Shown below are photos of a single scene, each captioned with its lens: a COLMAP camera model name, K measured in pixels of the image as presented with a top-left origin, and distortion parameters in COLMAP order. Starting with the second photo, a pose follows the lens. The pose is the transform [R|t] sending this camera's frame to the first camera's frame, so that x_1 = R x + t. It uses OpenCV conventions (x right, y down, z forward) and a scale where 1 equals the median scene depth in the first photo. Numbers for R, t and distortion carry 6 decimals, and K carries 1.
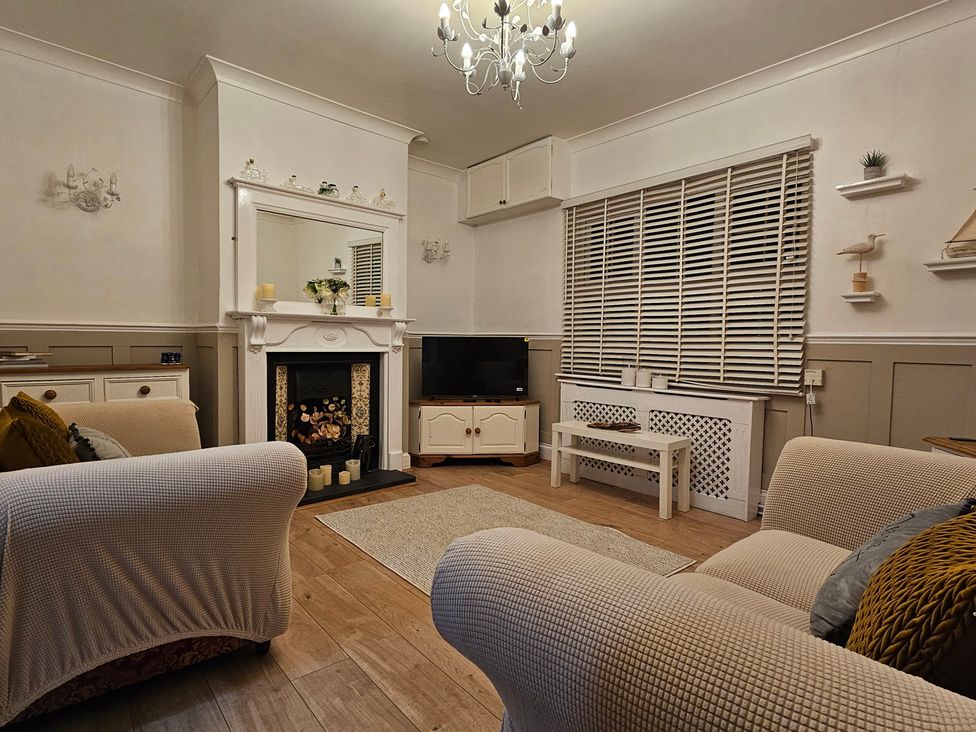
lens RADIAL K [[528.4, 0, 484.9], [0, 528.4, 369.7], [0, 0, 1]] dist [-0.000691, -0.002695]
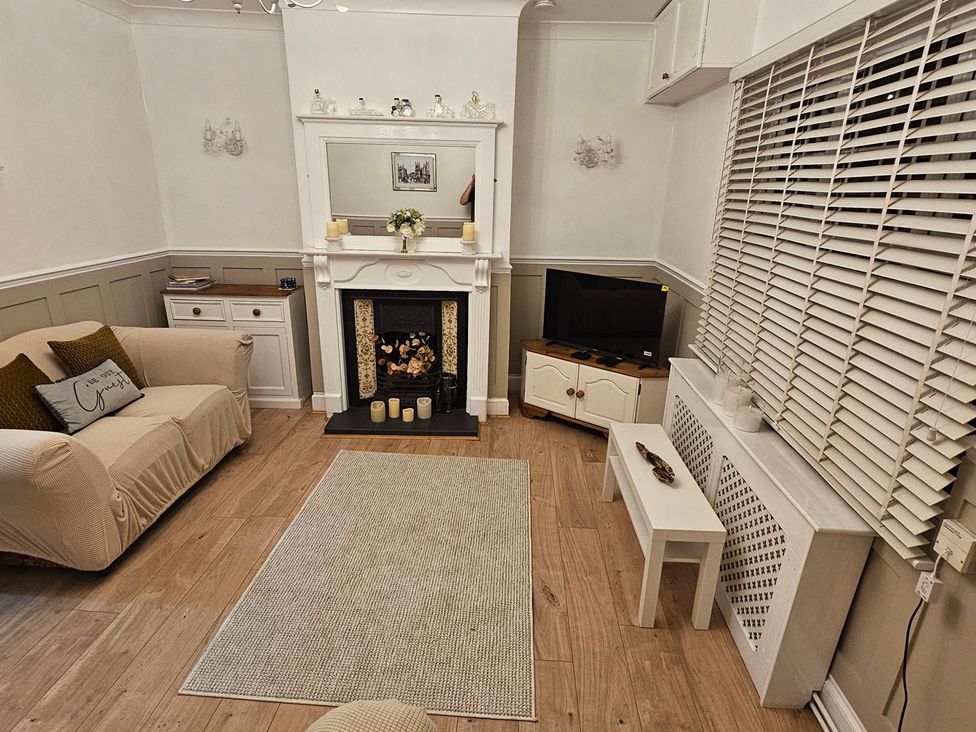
lens RADIAL K [[528.4, 0, 484.9], [0, 528.4, 369.7], [0, 0, 1]] dist [-0.000691, -0.002695]
pose [[0.732170, 0.230784, -0.640833, 0.460860], [-0.051363, 0.956877, 0.285917, -0.172808], [0.679183, -0.176425, 0.712450, 0.371916]]
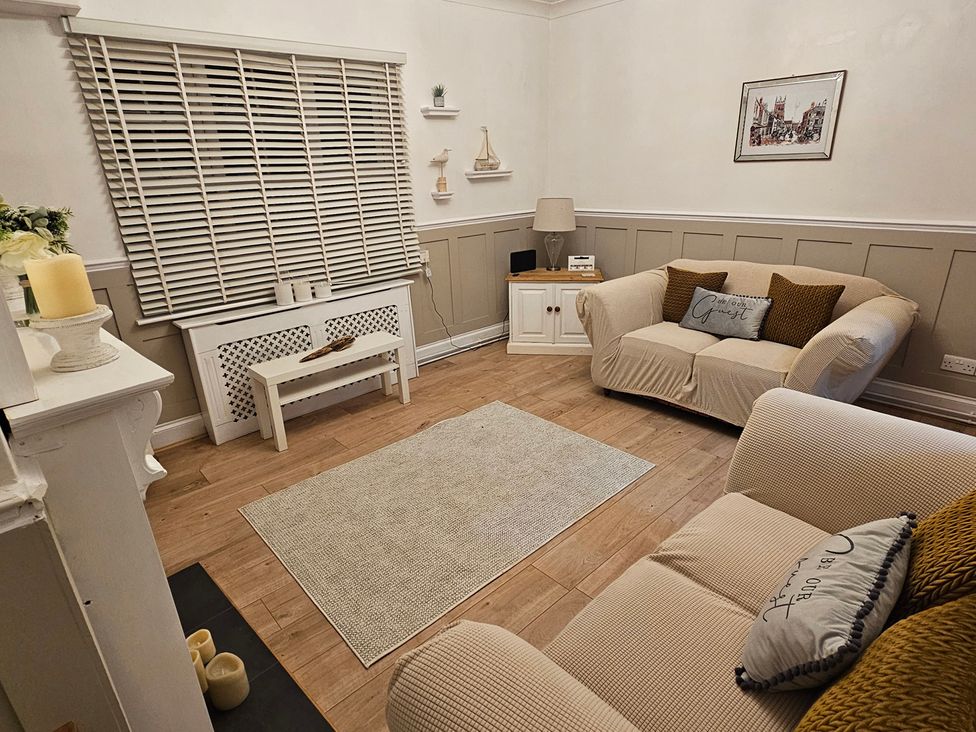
lens RADIAL K [[528.4, 0, 484.9], [0, 528.4, 369.7], [0, 0, 1]] dist [-0.000691, -0.002695]
pose [[-0.053863, -0.368283, 0.928152, -0.587836], [0.090625, 0.923862, 0.371840, -0.162329], [-0.994427, 0.104142, -0.016386, 0.699422]]
